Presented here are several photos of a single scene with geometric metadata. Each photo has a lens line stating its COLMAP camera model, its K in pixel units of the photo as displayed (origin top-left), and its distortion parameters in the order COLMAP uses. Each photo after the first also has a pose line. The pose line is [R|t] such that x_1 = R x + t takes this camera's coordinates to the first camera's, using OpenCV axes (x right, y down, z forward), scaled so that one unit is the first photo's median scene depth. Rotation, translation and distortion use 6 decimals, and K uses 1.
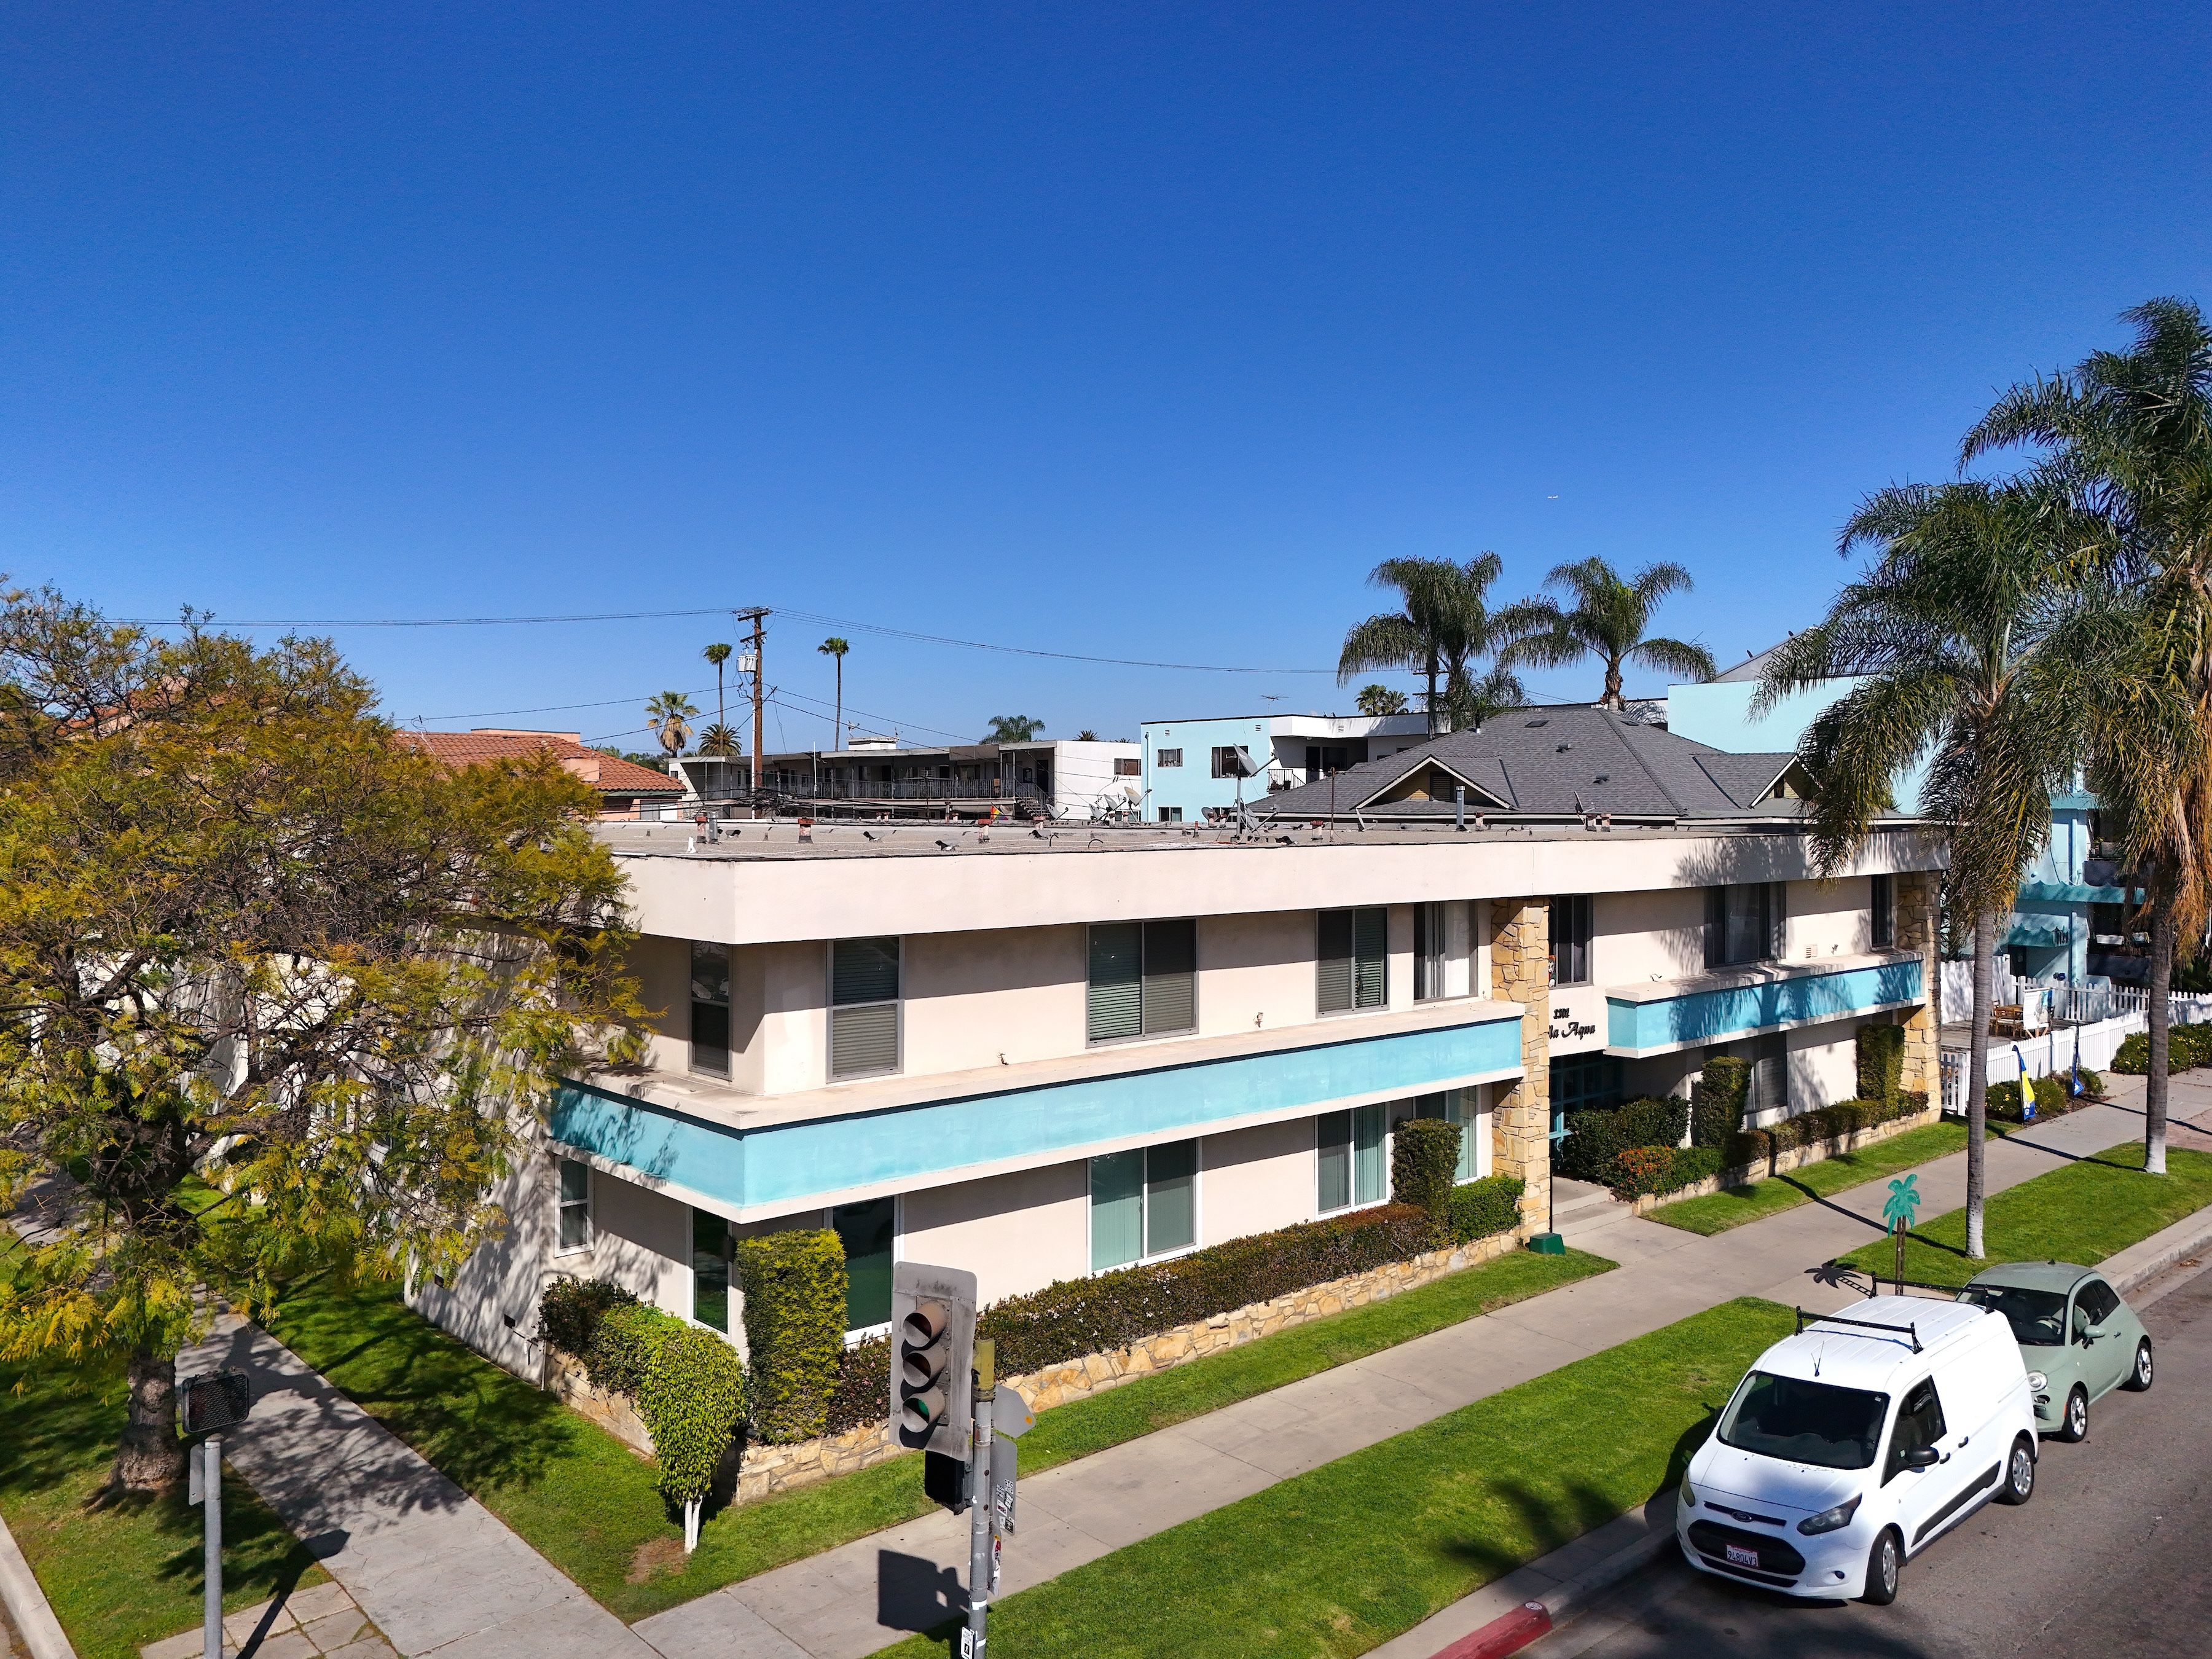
lens RADIAL K [[1632.2, 0, 1112.4], [0, 1632.2, 820.6], [0, 0, 1]] dist [0.062875, -0.049911]
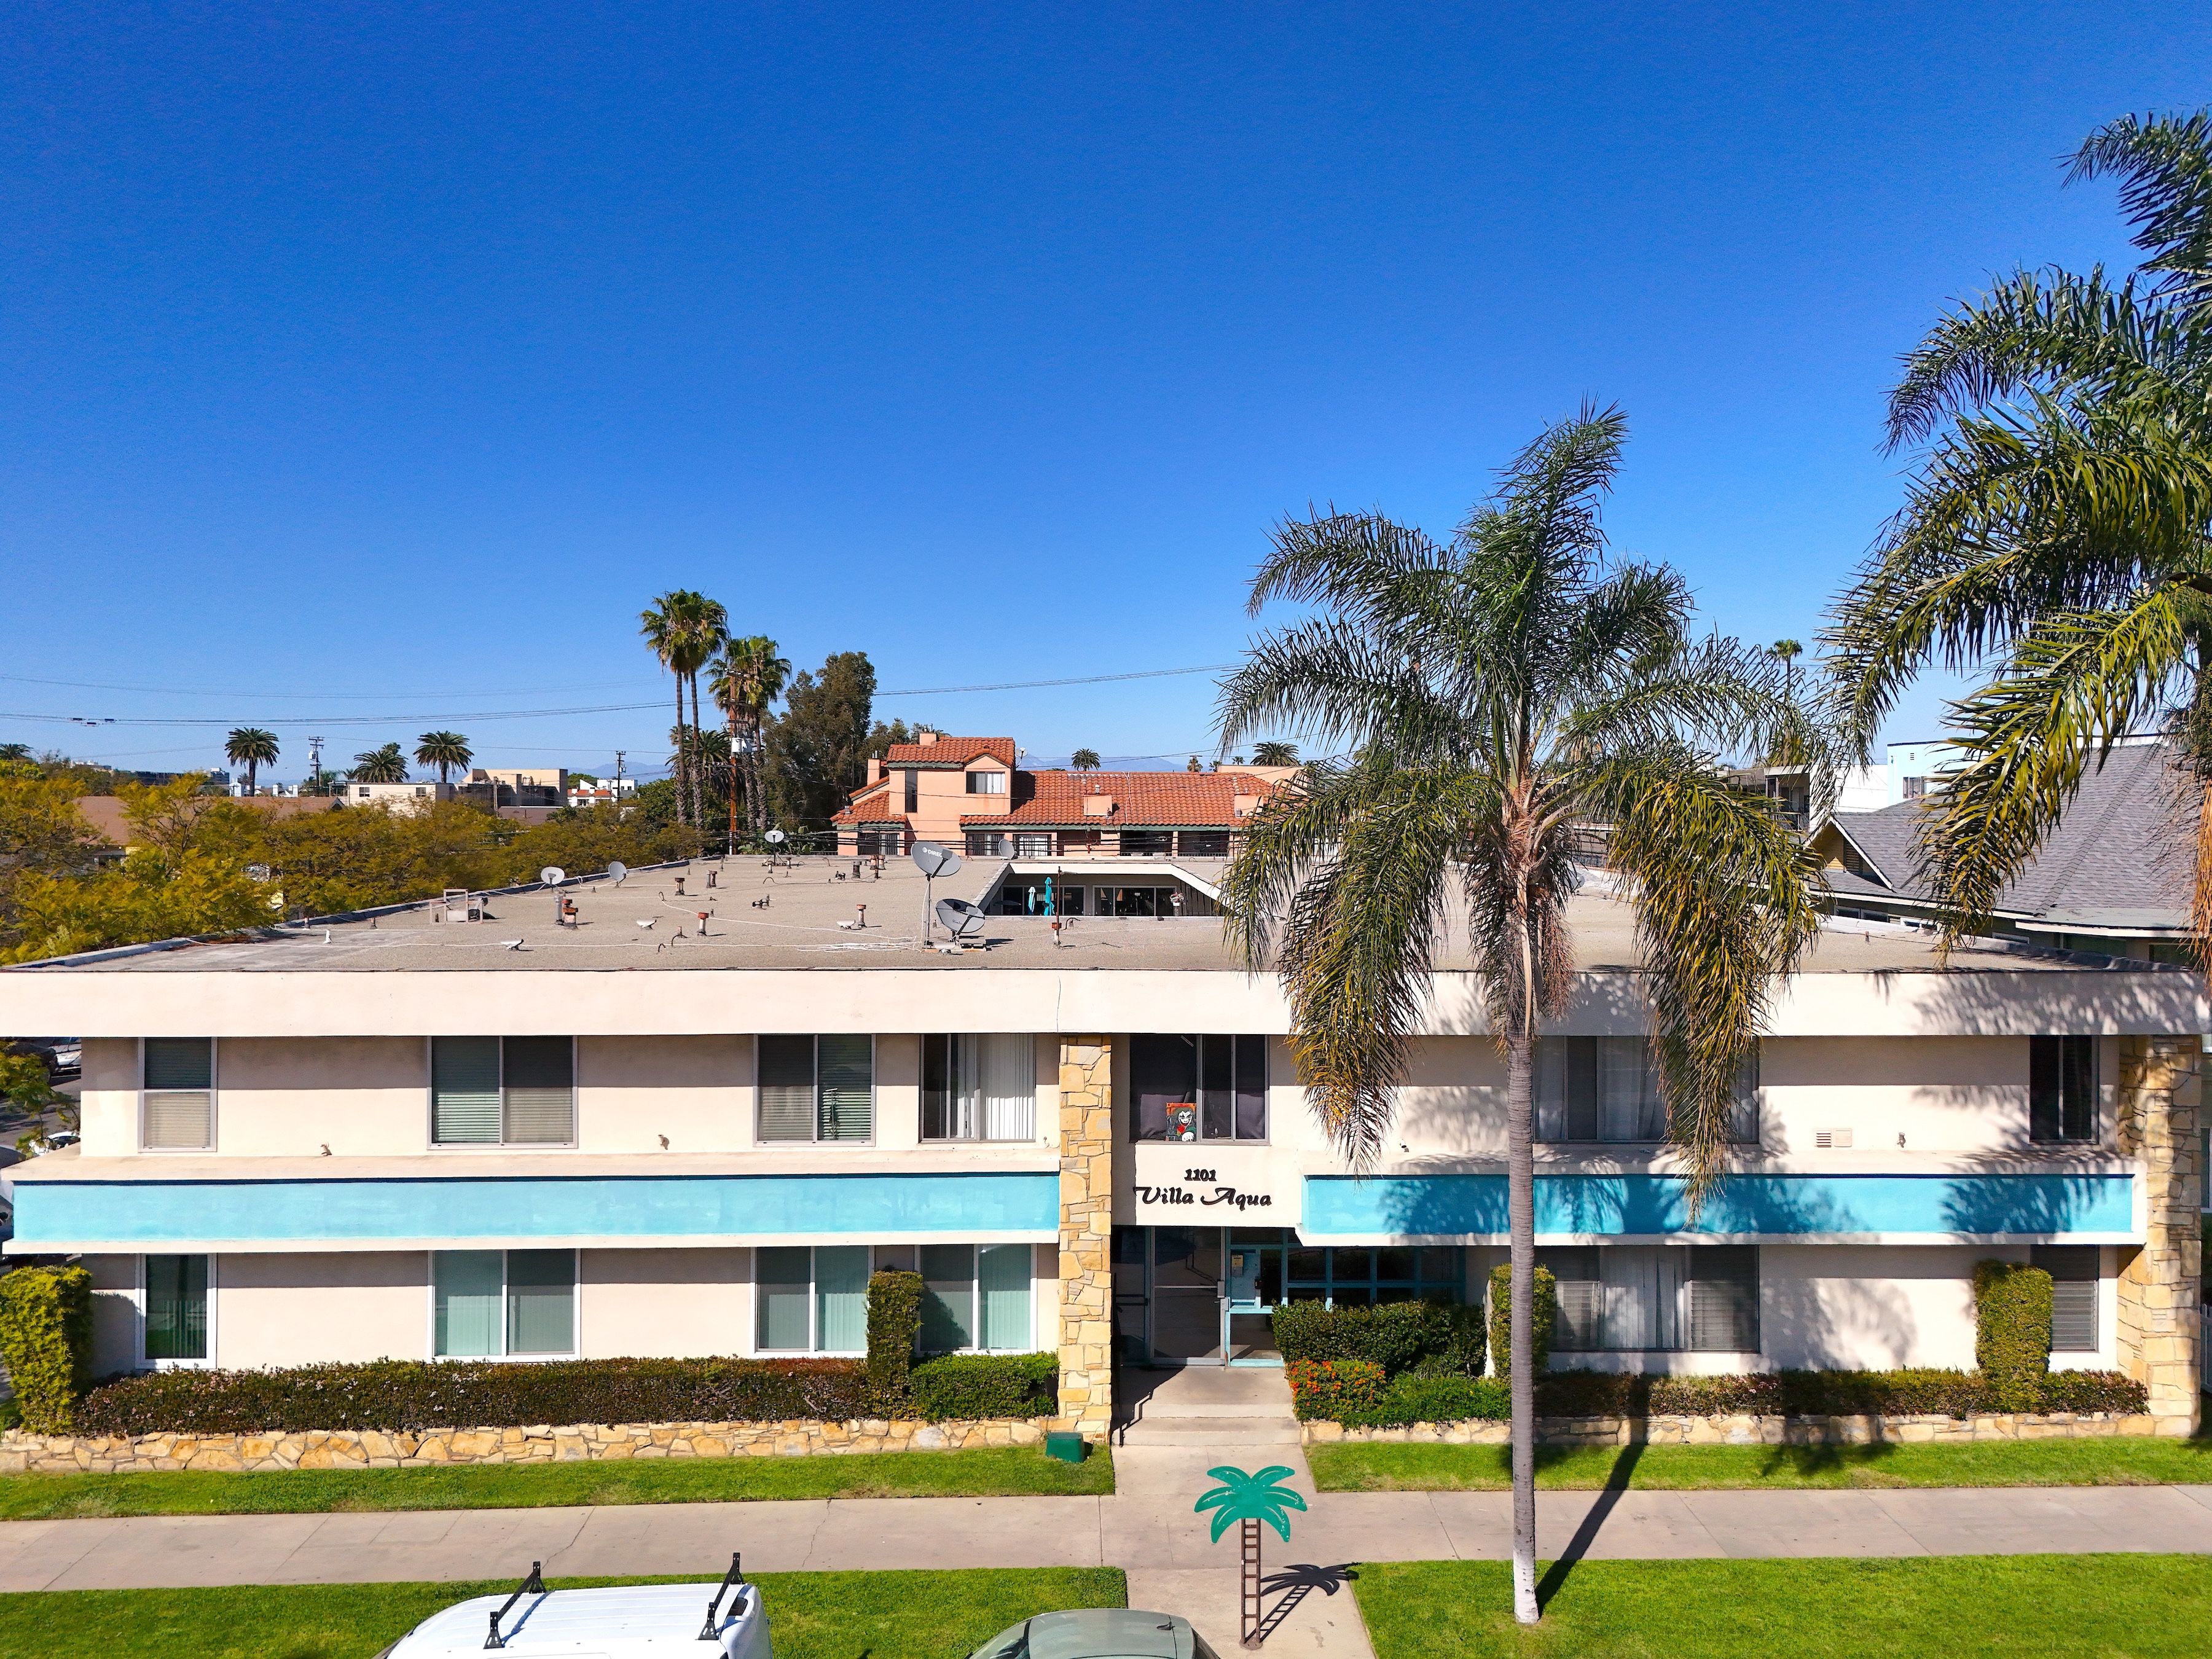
lens RADIAL K [[1632.2, 0, 1104.1], [0, 1632.2, 827.9], [0, 0, 1]] dist [0.062875, -0.049911]
pose [[0.766991, 0.011060, -0.641563, 0.899407], [-0.008323, 0.999939, 0.007288, -0.074510], [0.641604, -0.000250, 0.767036, 0.395325]]
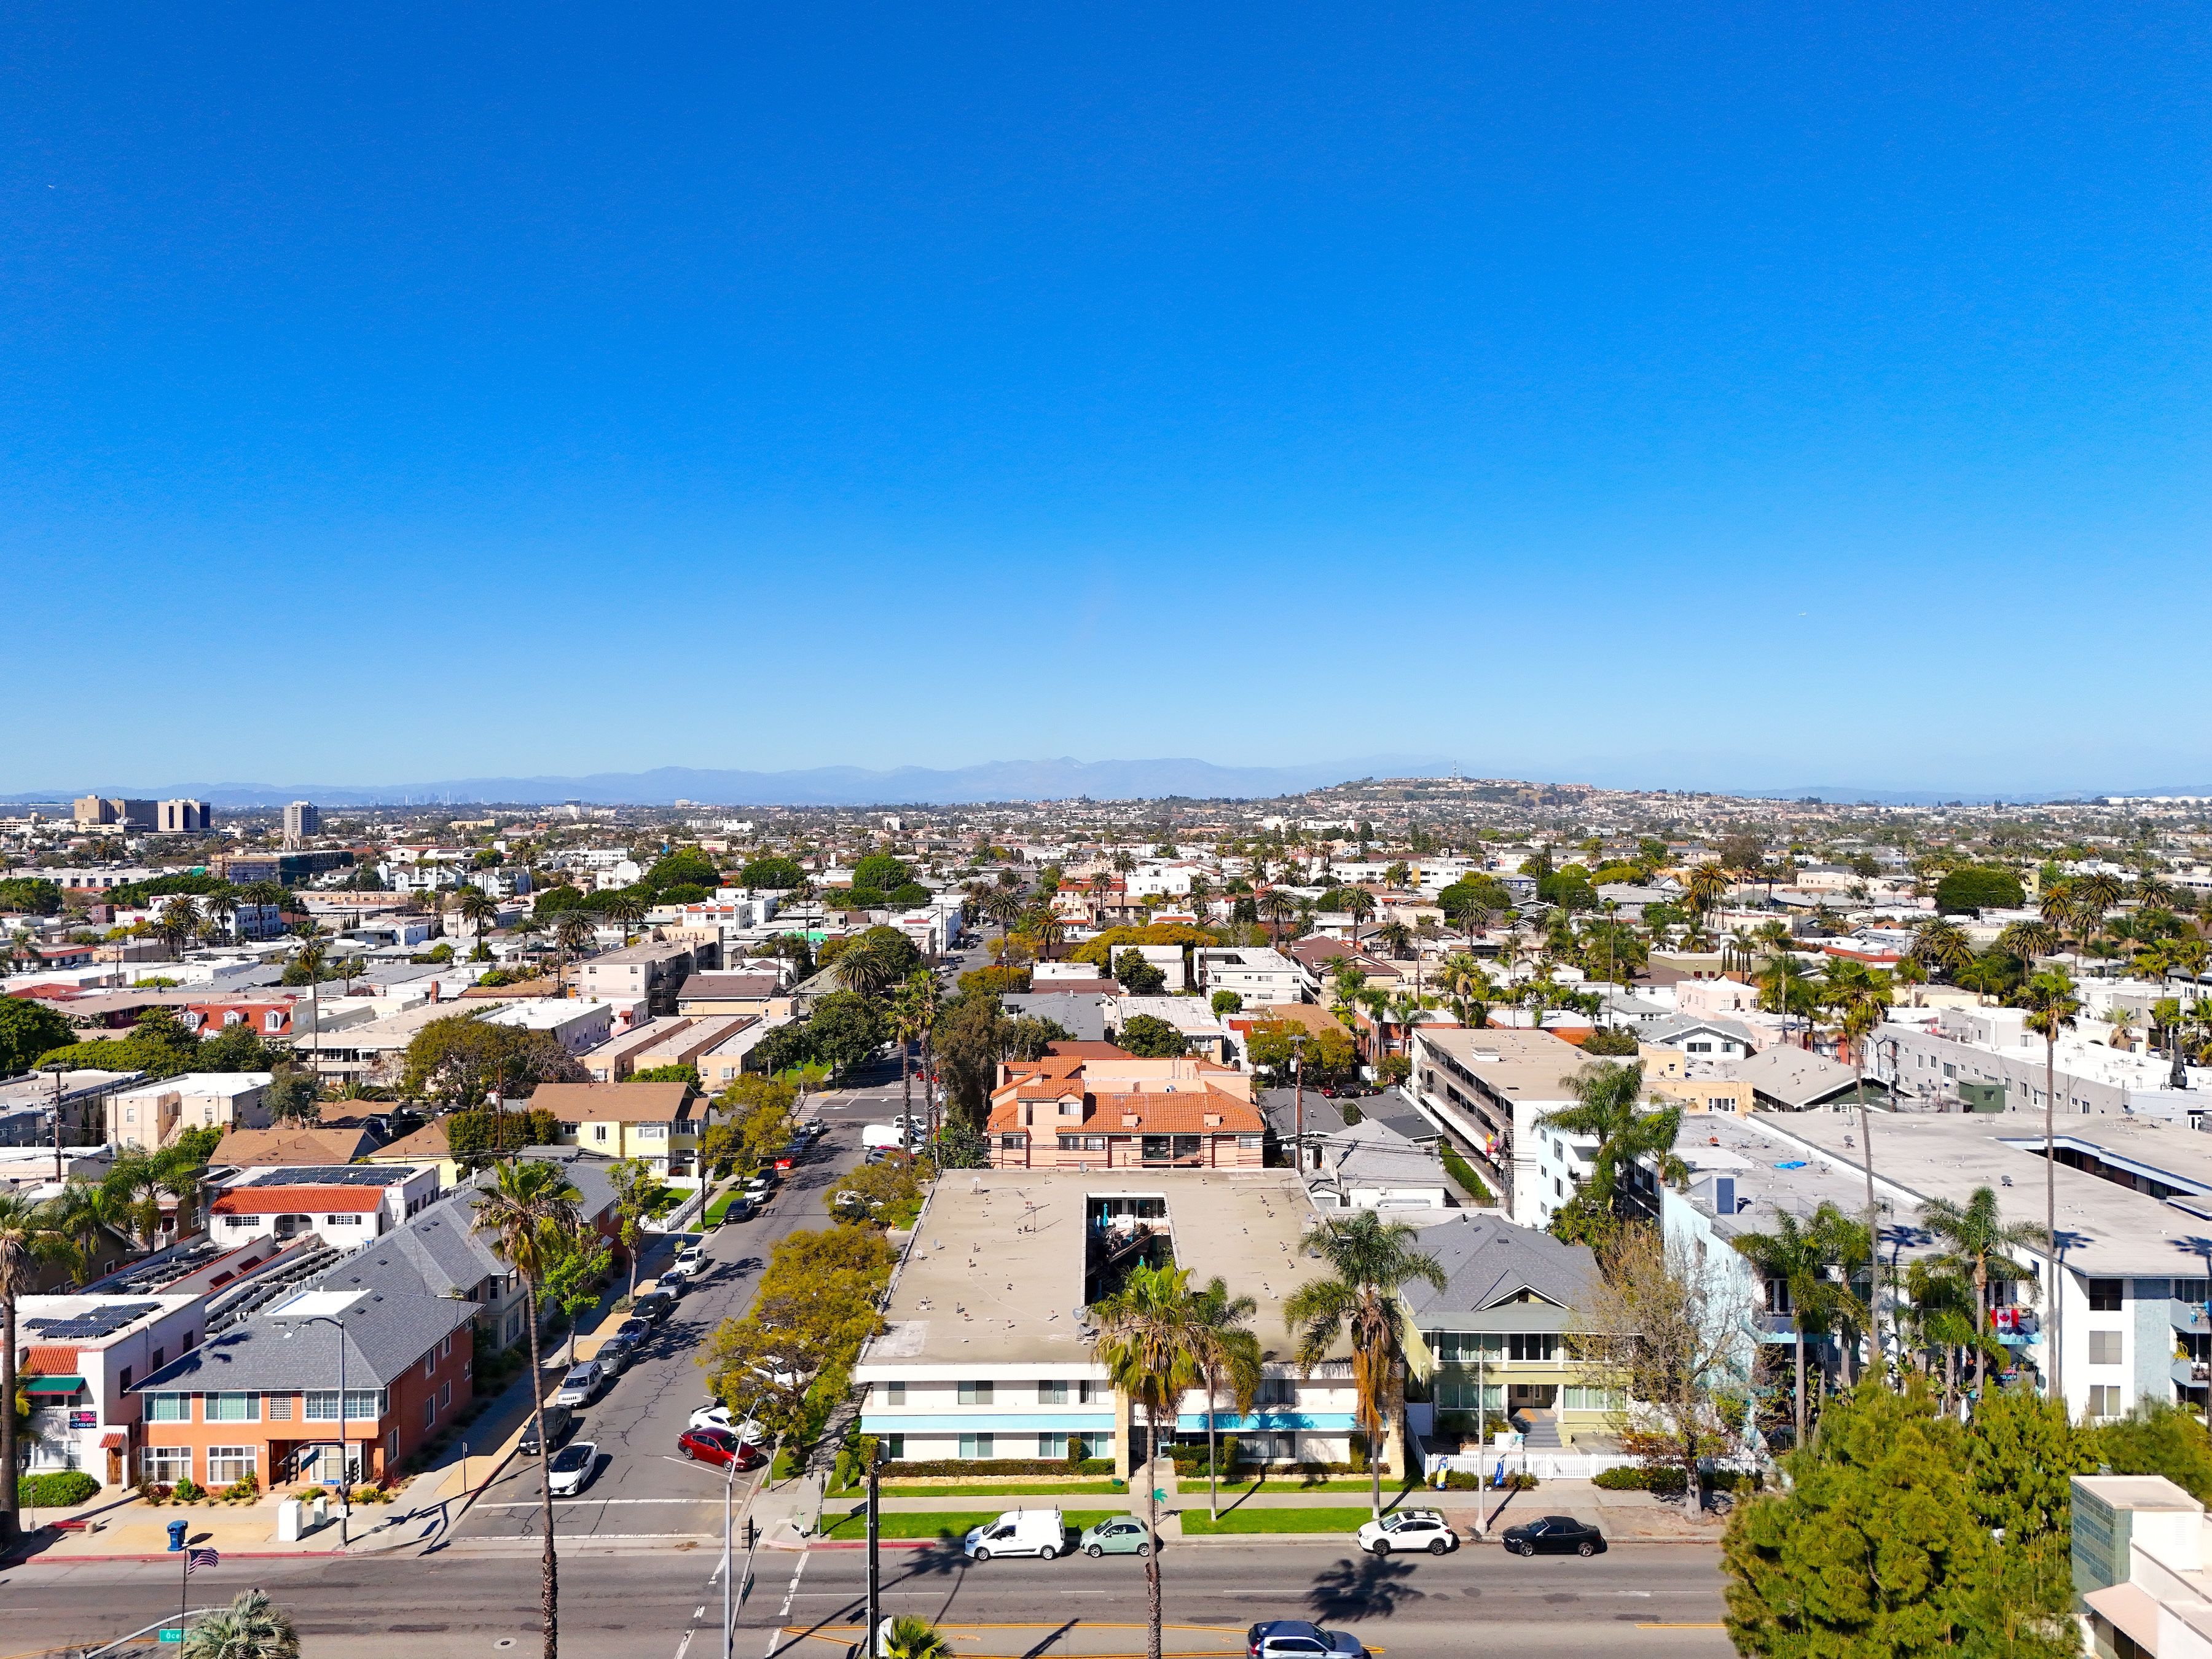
lens RADIAL K [[1632.2, 0, 1098.4], [0, 1632.2, 839.6], [0, 0, 1]] dist [0.062875, -0.049911]
pose [[0.748434, 0.011738, -0.663106, 2.745147], [-0.000585, 0.999855, 0.017039, -1.257056], [0.663209, -0.012365, 0.748332, -1.742787]]
